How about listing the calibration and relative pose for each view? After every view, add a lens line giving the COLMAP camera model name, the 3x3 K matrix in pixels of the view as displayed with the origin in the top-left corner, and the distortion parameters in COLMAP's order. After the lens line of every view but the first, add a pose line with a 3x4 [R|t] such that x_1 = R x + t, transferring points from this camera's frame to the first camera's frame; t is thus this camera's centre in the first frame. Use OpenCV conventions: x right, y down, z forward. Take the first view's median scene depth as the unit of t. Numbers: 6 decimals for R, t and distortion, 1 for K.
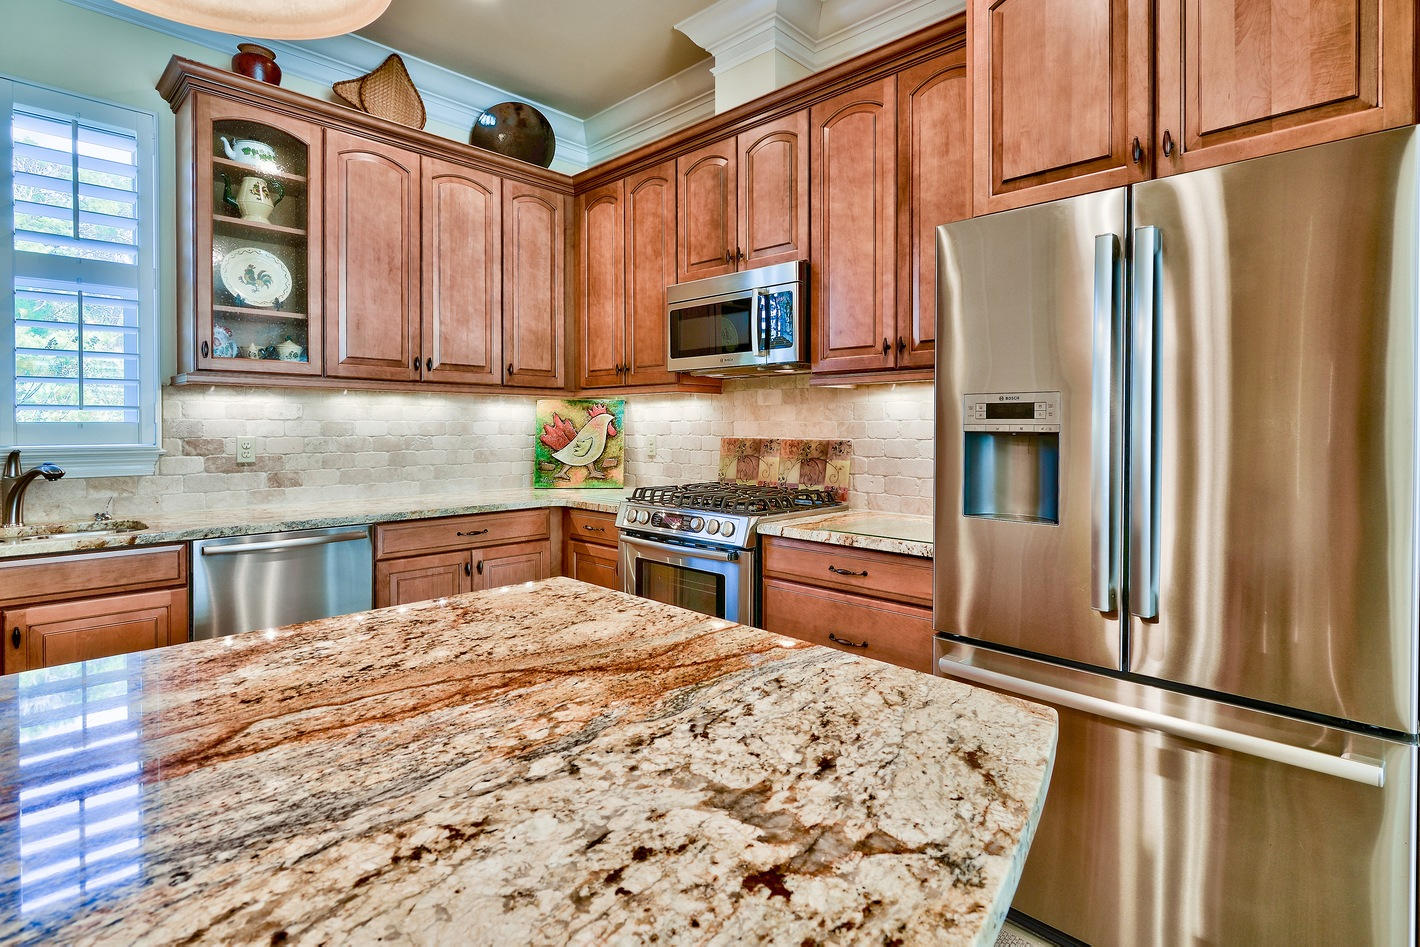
lens RADIAL K [[702.2, 0, 693.8], [0, 702.2, 435.1], [0, 0, 1]] dist [-0.009755, 0.001557]
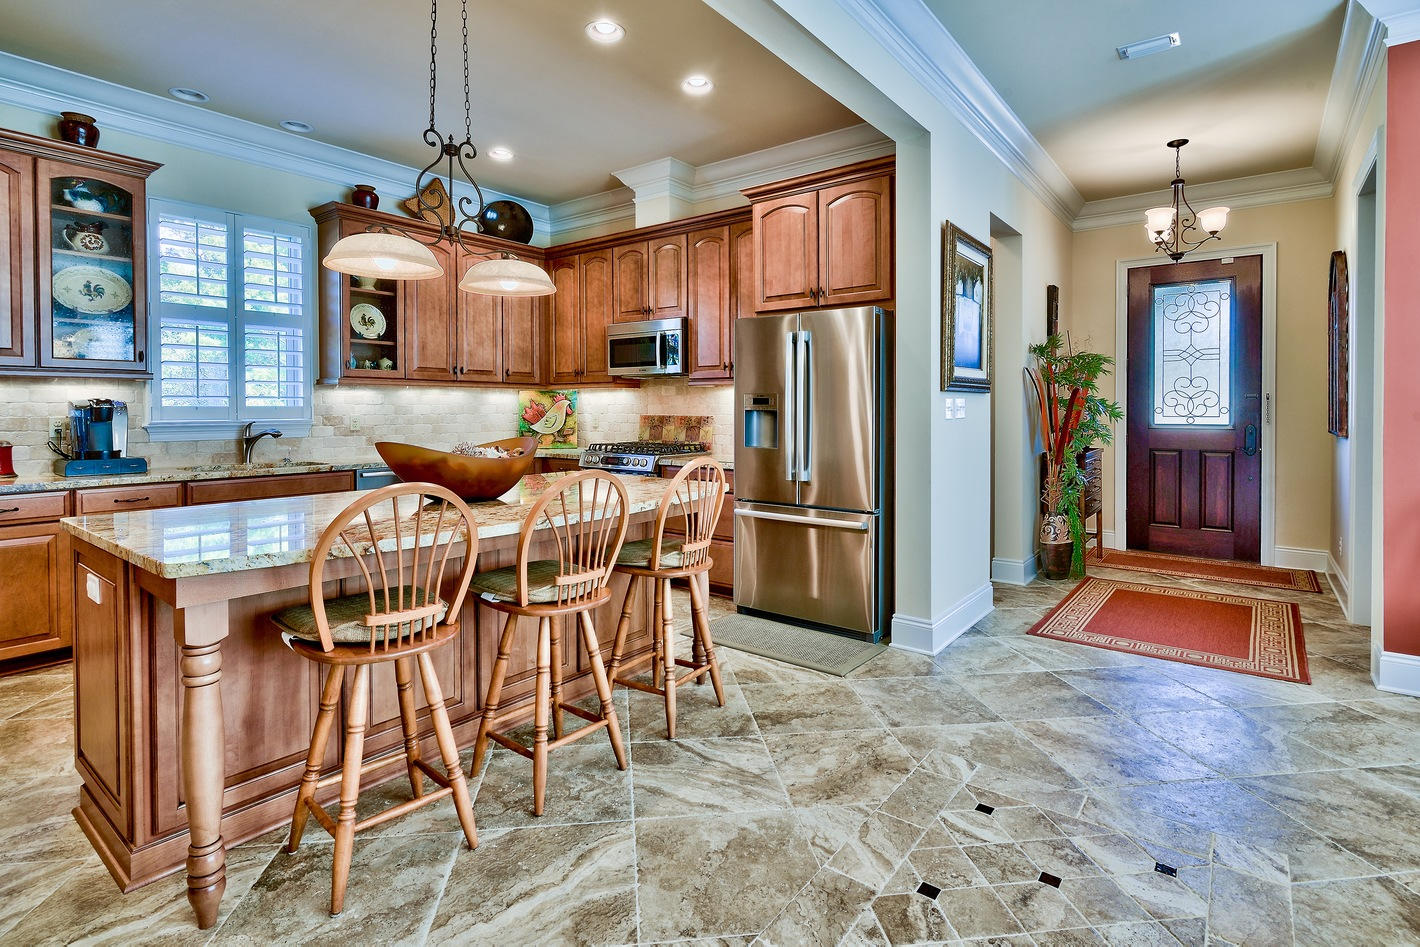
lens RADIAL K [[702.2, 0, 698.4], [0, 702.2, 421.1], [0, 0, 1]] dist [-0.009755, 0.001557]
pose [[0.992962, -0.004101, 0.118363, -0.021365], [0.003381, 0.999975, 0.006286, 0.009205], [-0.118386, -0.005842, 0.992950, -0.699937]]
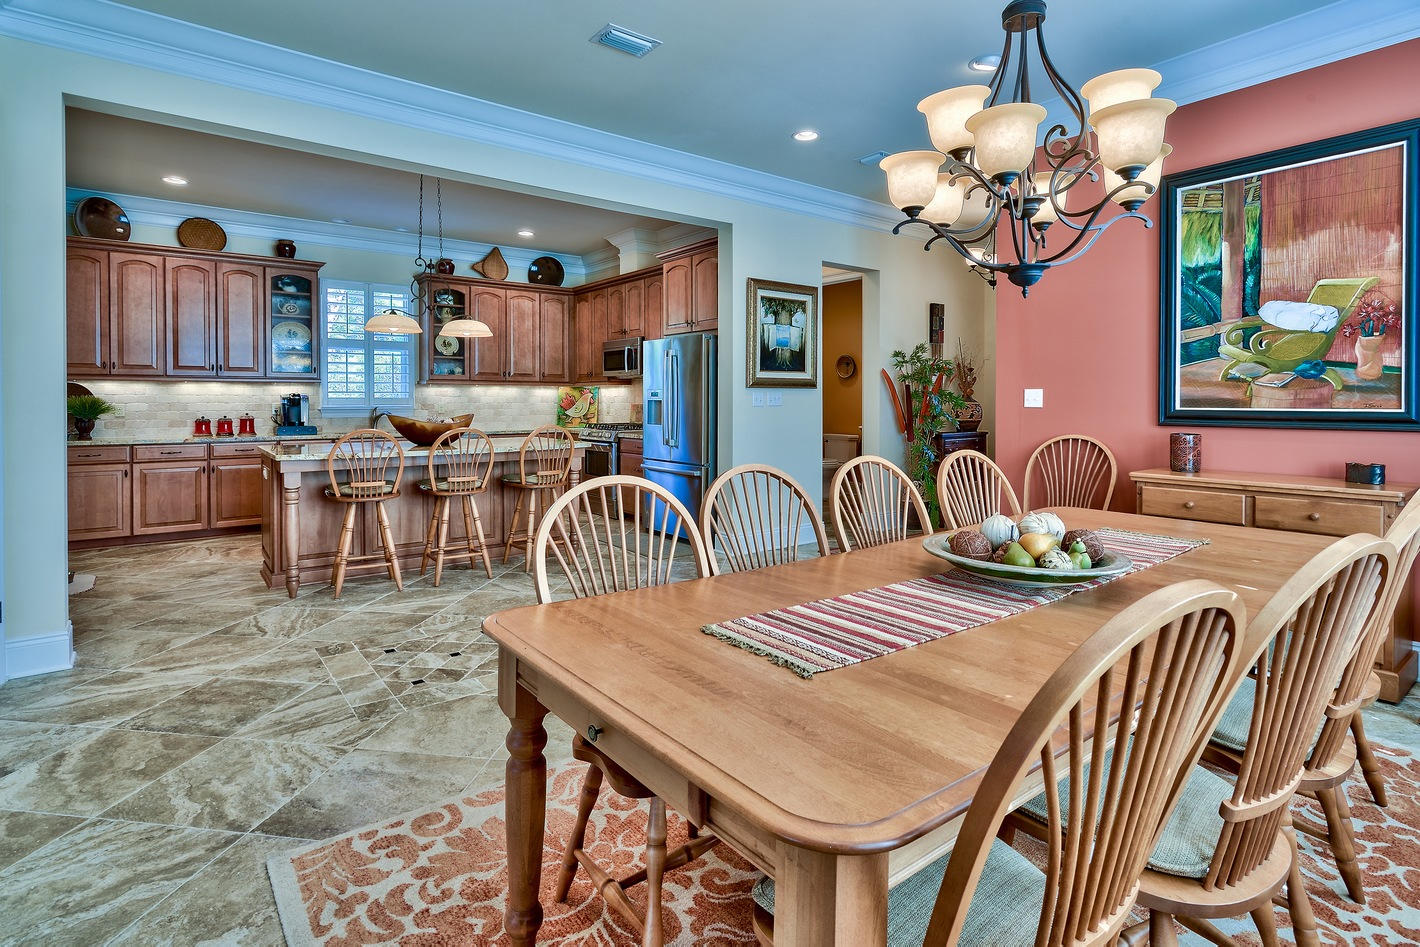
lens RADIAL K [[702.2, 0, 708.6], [0, 702.2, 407.3], [0, 0, 1]] dist [-0.009755, 0.001557]
pose [[0.992011, 0.001860, -0.126140, 0.637062], [-0.002117, 0.999996, -0.001902, 0.020022], [0.126136, 0.002154, 0.992011, -1.375794]]
